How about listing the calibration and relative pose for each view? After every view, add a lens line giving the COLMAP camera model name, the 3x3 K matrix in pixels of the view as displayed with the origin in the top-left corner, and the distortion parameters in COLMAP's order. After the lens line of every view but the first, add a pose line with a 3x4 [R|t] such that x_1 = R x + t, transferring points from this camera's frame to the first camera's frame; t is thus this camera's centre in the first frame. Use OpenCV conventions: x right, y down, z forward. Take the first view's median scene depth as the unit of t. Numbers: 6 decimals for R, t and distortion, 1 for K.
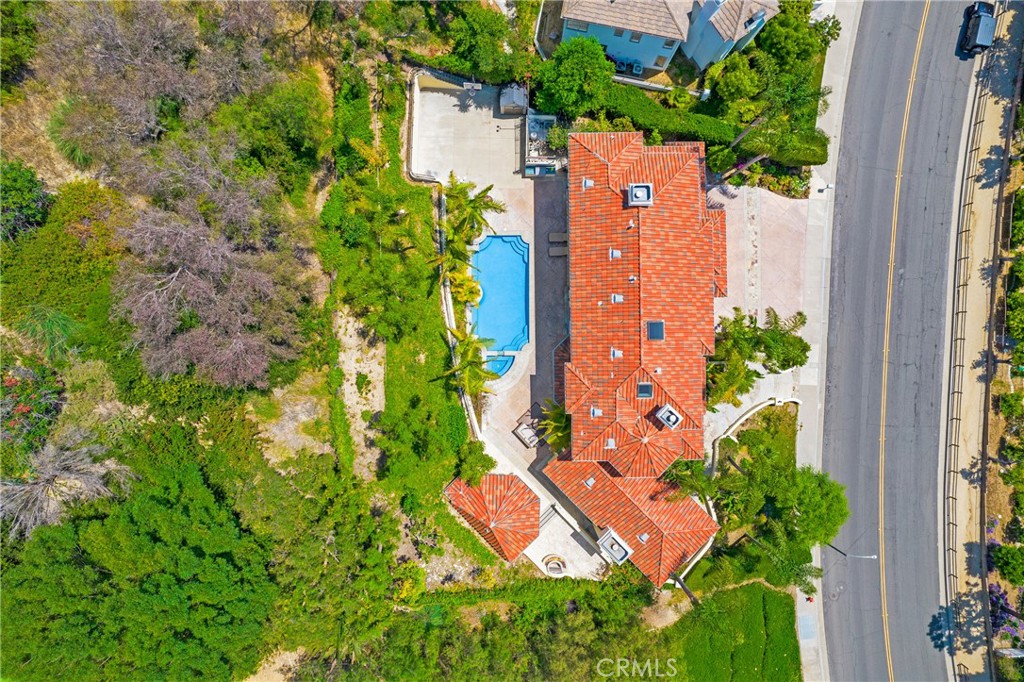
lens RADIAL K [[657.9, 0, 509.0], [0, 657.9, 340.1], [0, 0, 1]] dist [-0.078848, 0.069143]
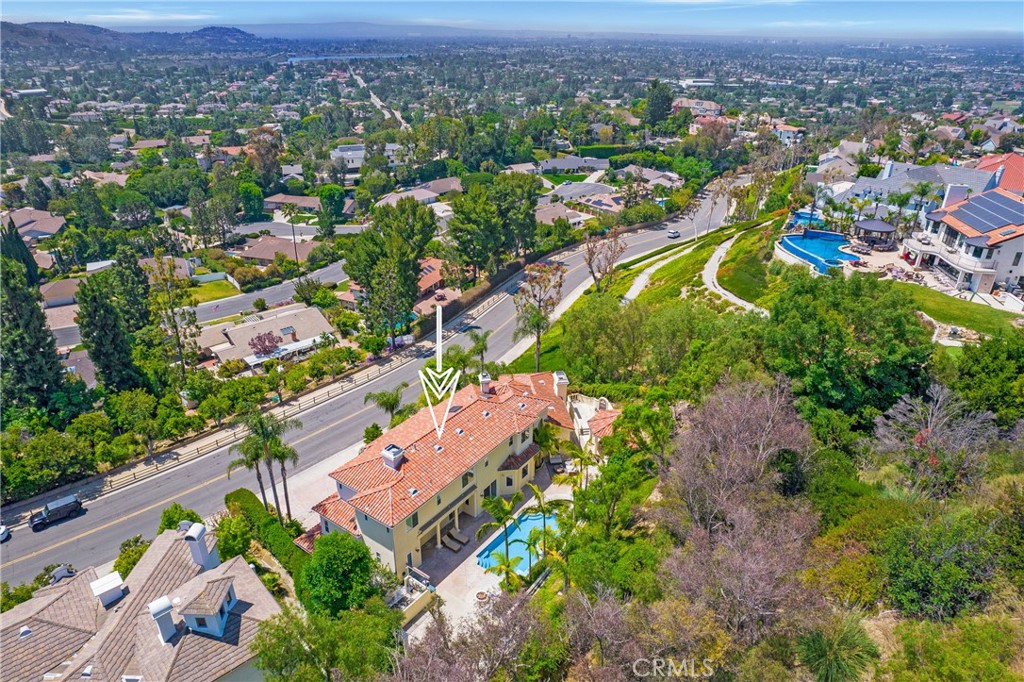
lens RADIAL K [[657.9, 0, 509.0], [0, 657.9, 340.1], [0, 0, 1]] dist [-0.078848, 0.069143]
pose [[-0.805498, -0.263144, 0.530969, -0.488949], [0.592424, -0.335784, 0.732314, -0.781952], [-0.014413, 0.904436, 0.426366, 0.220141]]
